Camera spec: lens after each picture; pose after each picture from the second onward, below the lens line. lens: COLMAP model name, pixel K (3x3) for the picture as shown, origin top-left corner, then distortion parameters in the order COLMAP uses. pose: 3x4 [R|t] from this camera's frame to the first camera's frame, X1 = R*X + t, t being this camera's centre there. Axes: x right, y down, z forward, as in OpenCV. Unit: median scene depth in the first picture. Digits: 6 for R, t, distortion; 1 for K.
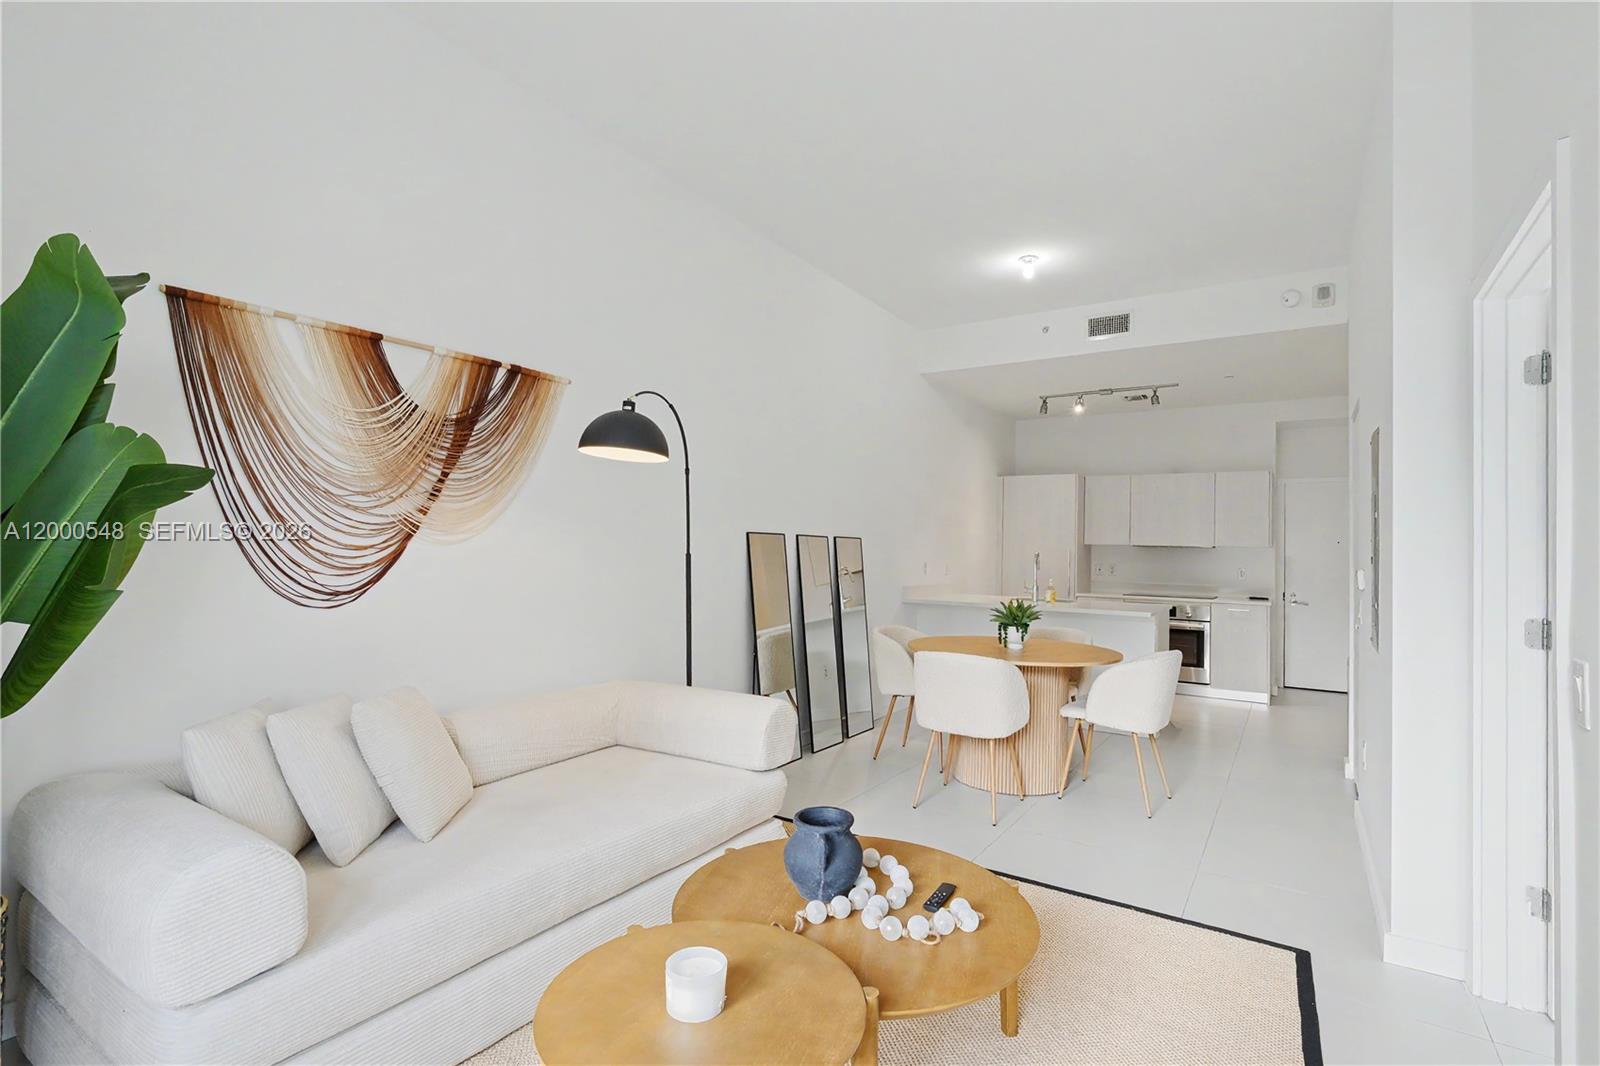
lens RADIAL K [[750.3, 0, 799.5], [0, 750.3, 517.0], [0, 0, 1]] dist [-0.001844, -0.000752]
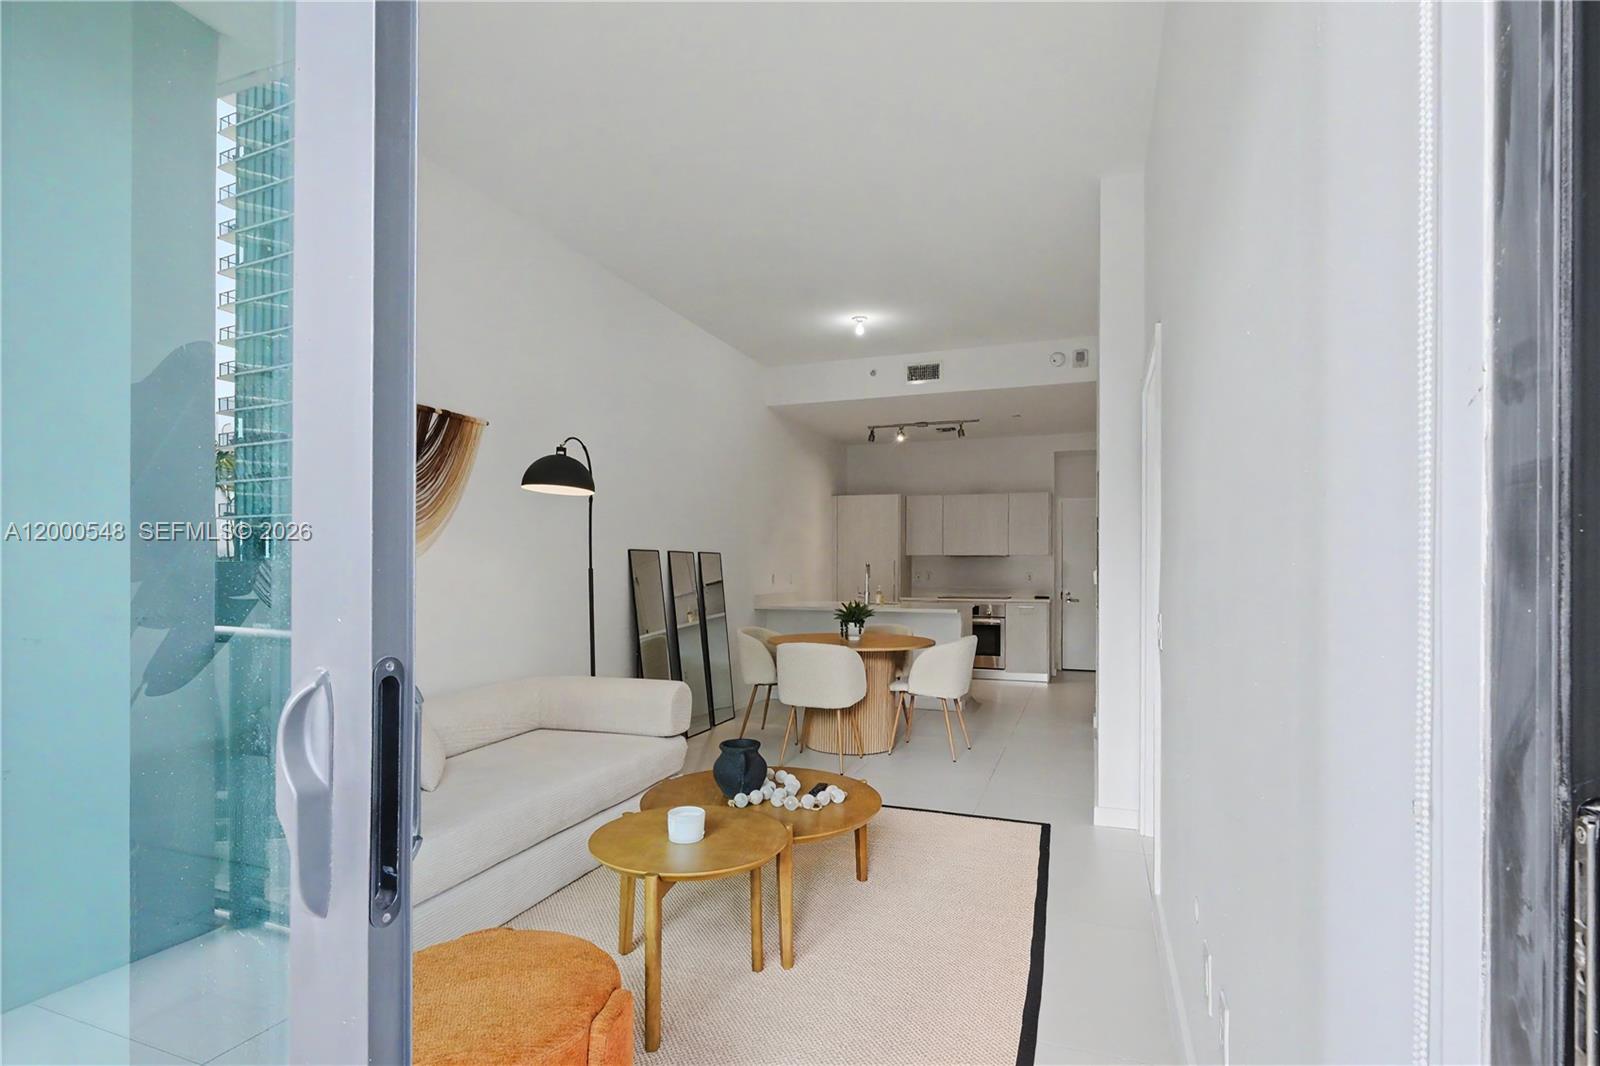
lens RADIAL K [[750.3, 0, 800.5], [0, 750.3, 539.8], [0, 0, 1]] dist [-0.001844, -0.000752]
pose [[0.975046, -0.012897, 0.221628, -0.072657], [0.010545, 0.999875, 0.011795, -0.006290], [-0.221752, -0.009163, 0.975060, -0.191575]]
